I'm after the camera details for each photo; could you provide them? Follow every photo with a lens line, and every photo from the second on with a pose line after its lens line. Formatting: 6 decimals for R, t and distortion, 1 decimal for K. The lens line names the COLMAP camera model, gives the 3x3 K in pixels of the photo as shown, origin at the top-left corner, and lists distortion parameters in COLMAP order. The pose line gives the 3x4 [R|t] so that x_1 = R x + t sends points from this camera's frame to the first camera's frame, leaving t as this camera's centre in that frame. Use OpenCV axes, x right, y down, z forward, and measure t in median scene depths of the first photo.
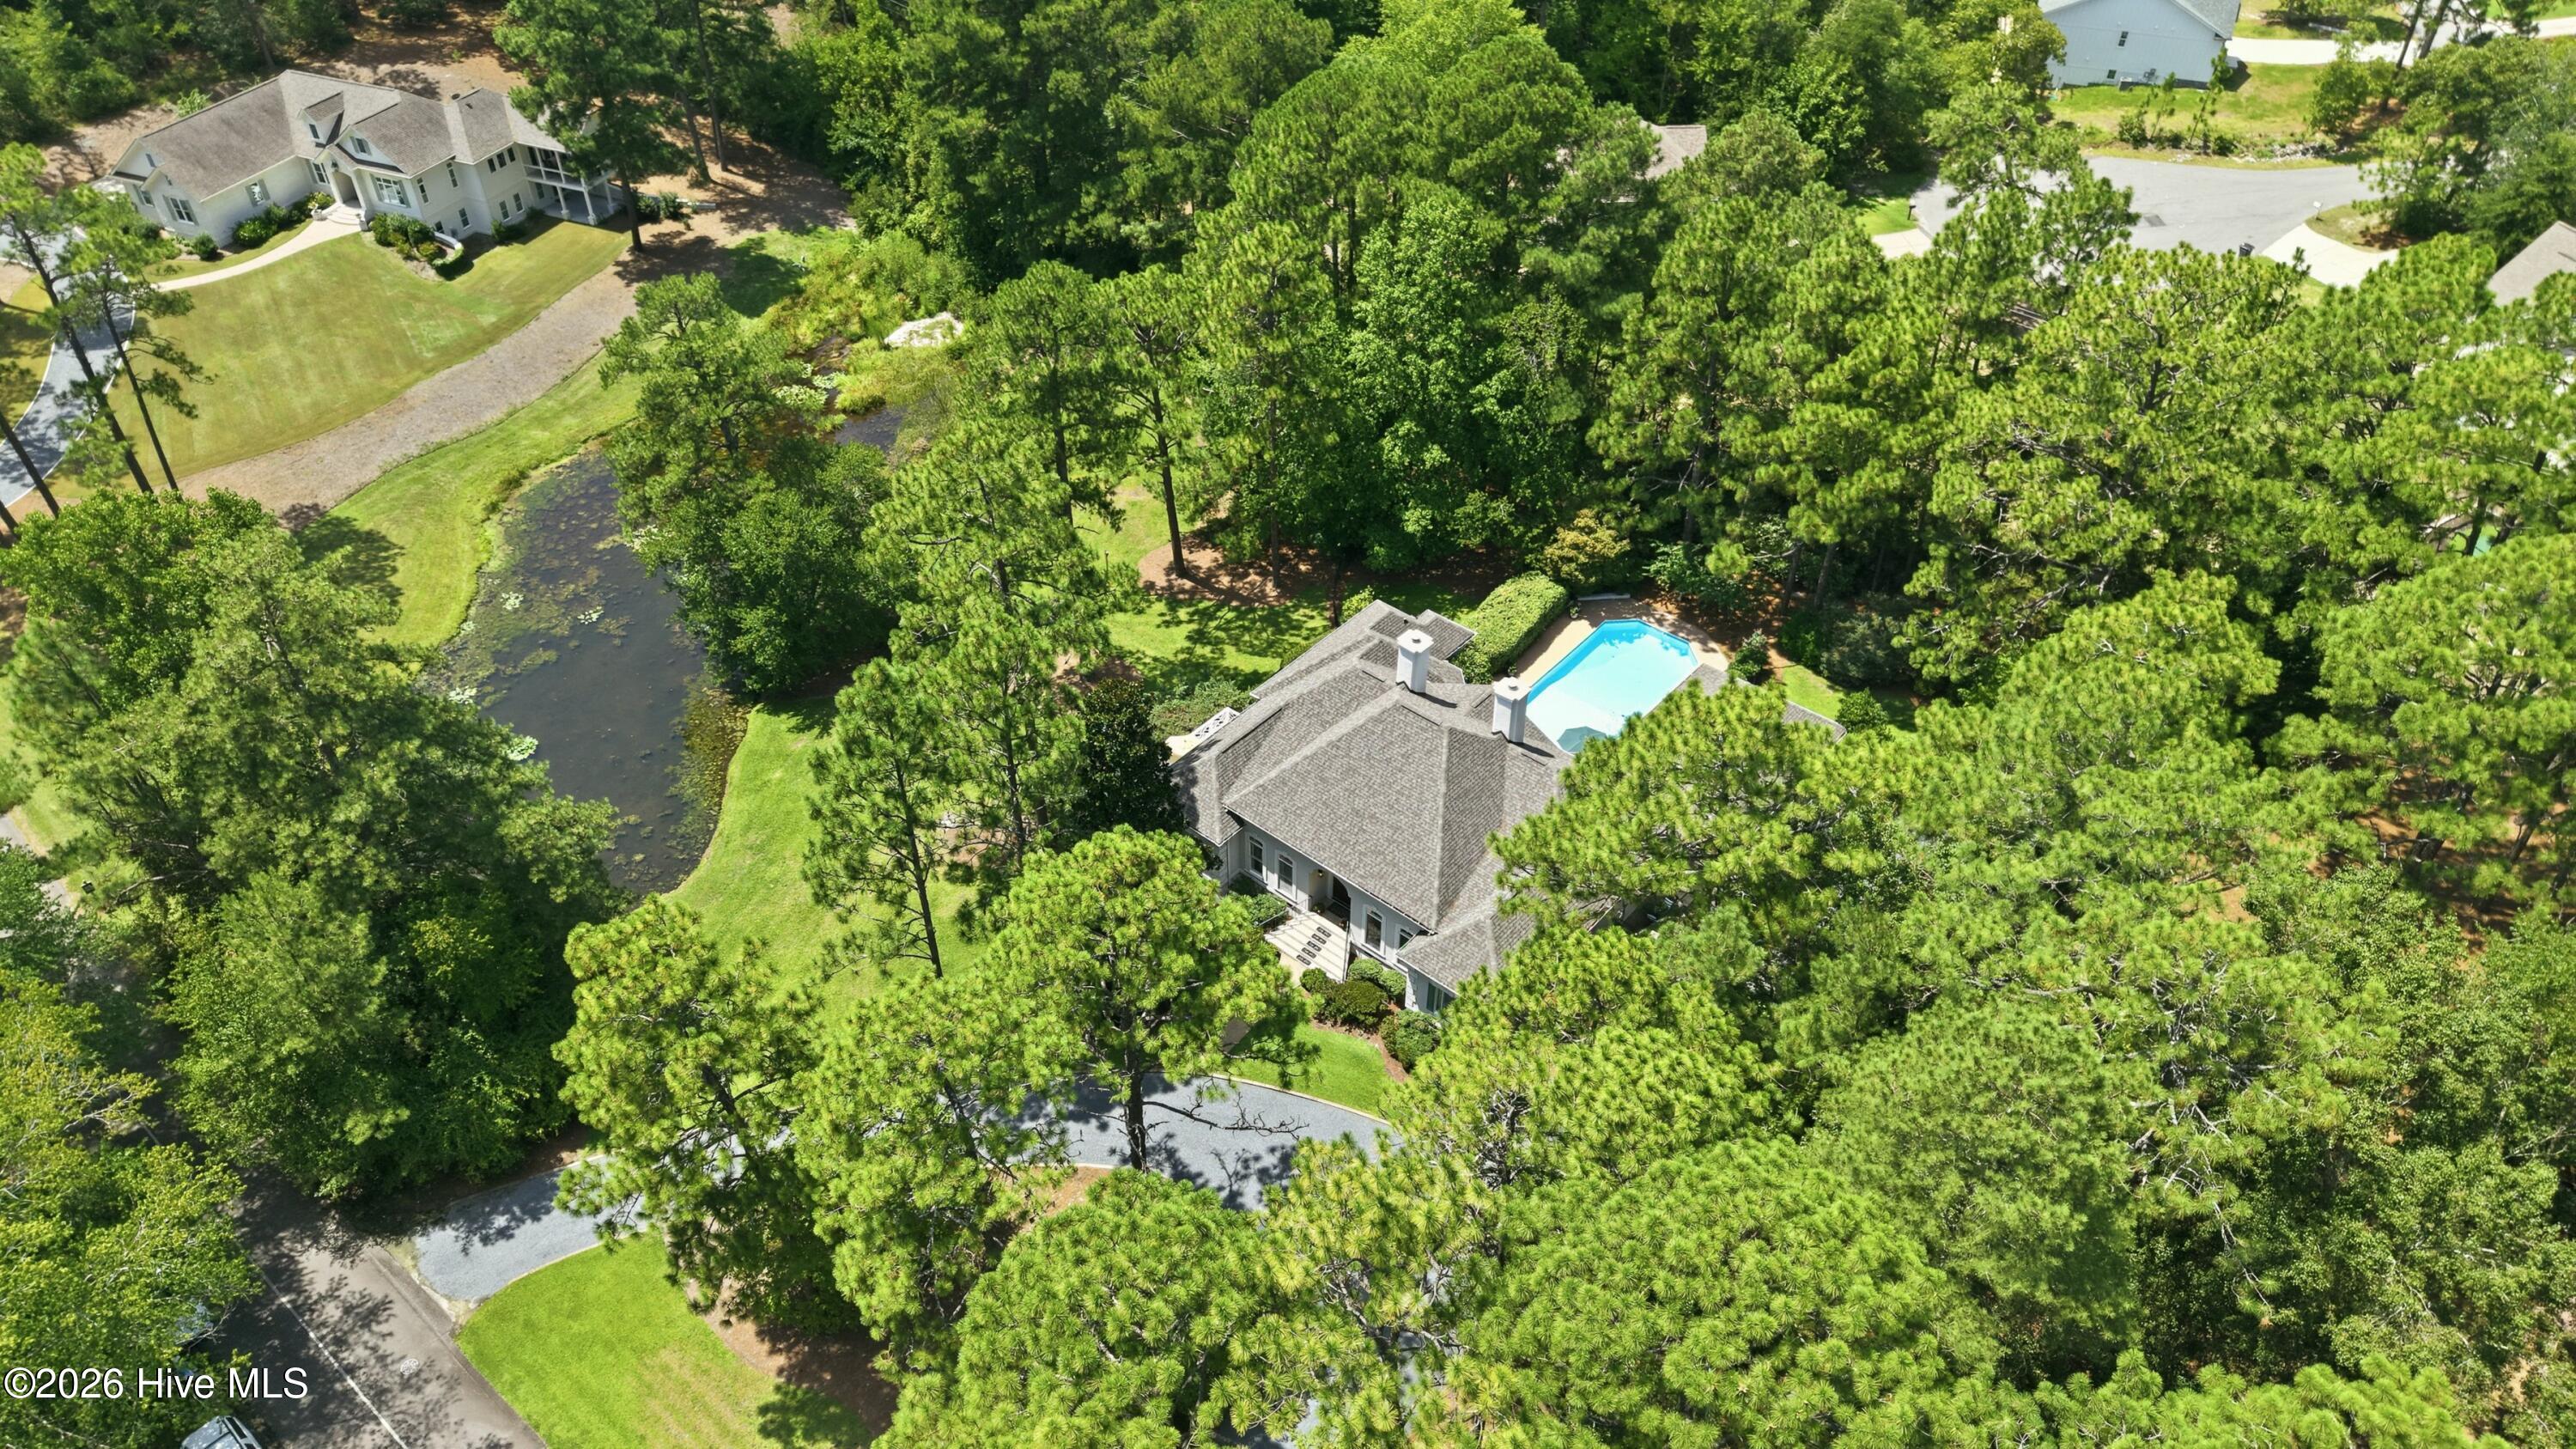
lens RADIAL K [[1710.5, 0, 1281.6], [0, 1710.5, 726.9], [0, 0, 1]] dist [0.001155, -0.012487]
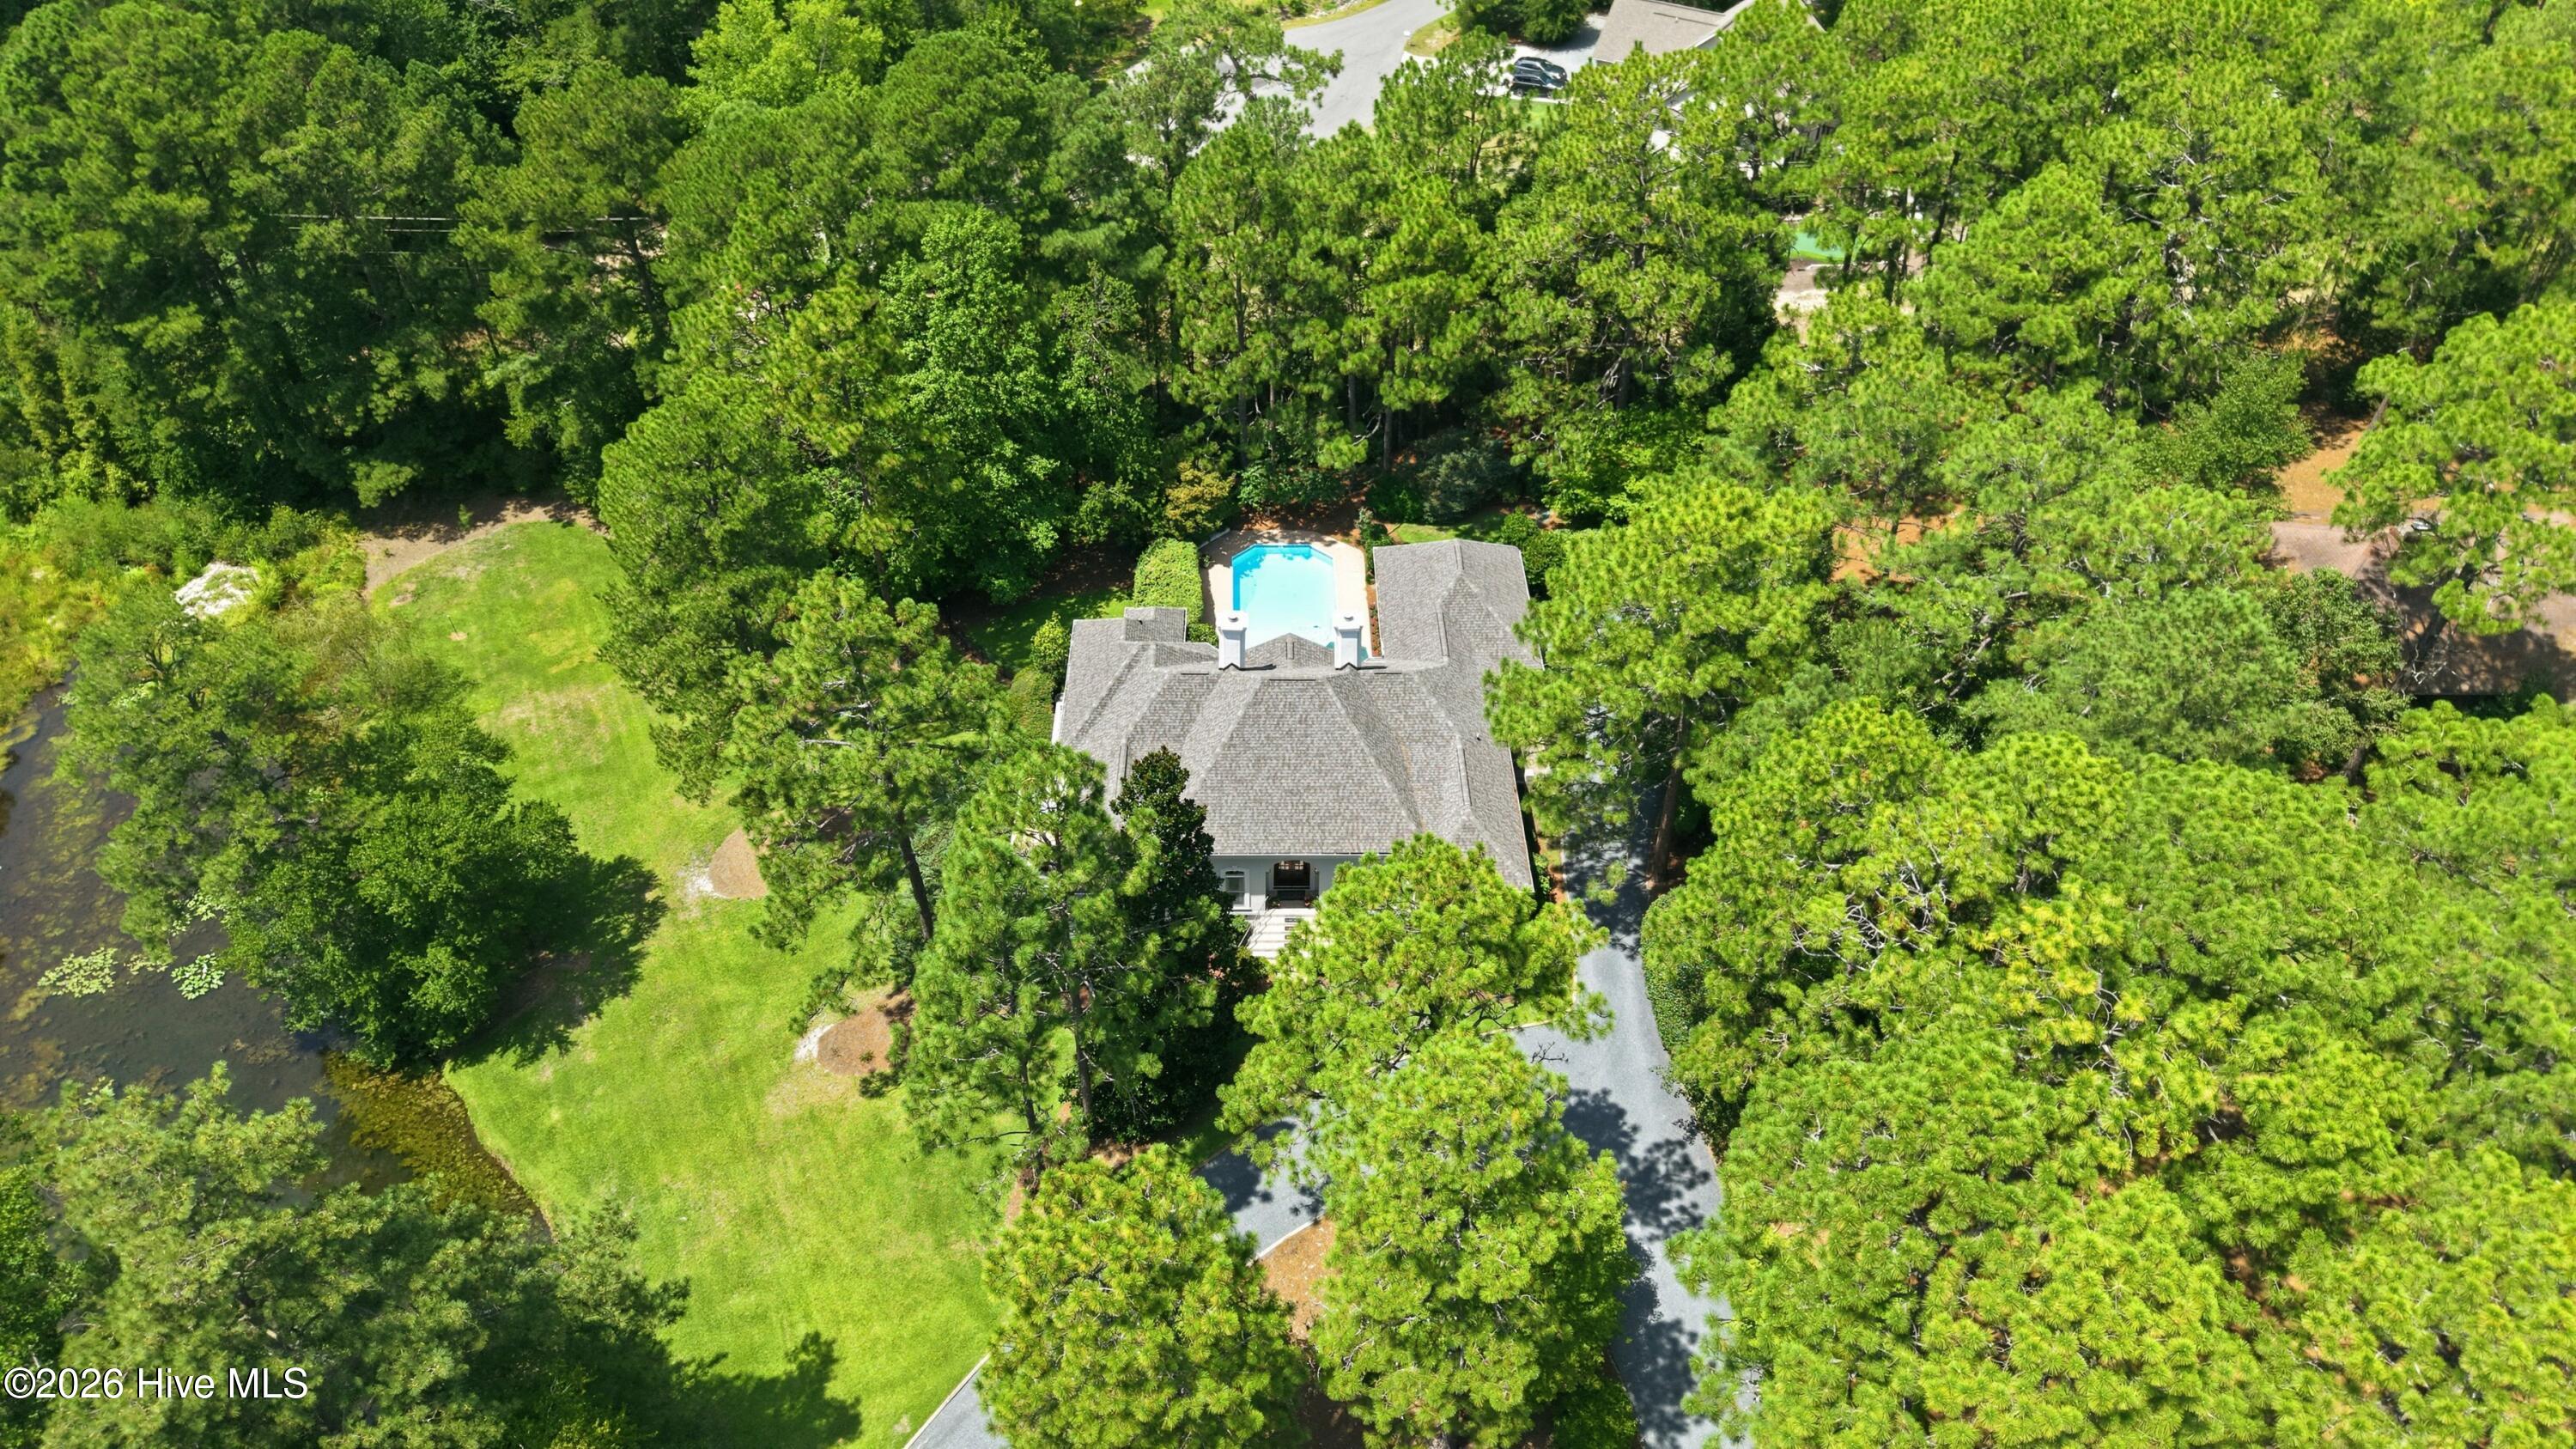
lens RADIAL K [[1710.5, 0, 1289.1], [0, 1710.5, 722.8], [0, 0, 1]] dist [0.001155, -0.012487]
pose [[0.751300, -0.427555, 0.502738, -0.355340], [0.425775, 0.896047, 0.125760, -0.090051], [-0.504246, 0.119570, 0.855242, 0.115388]]
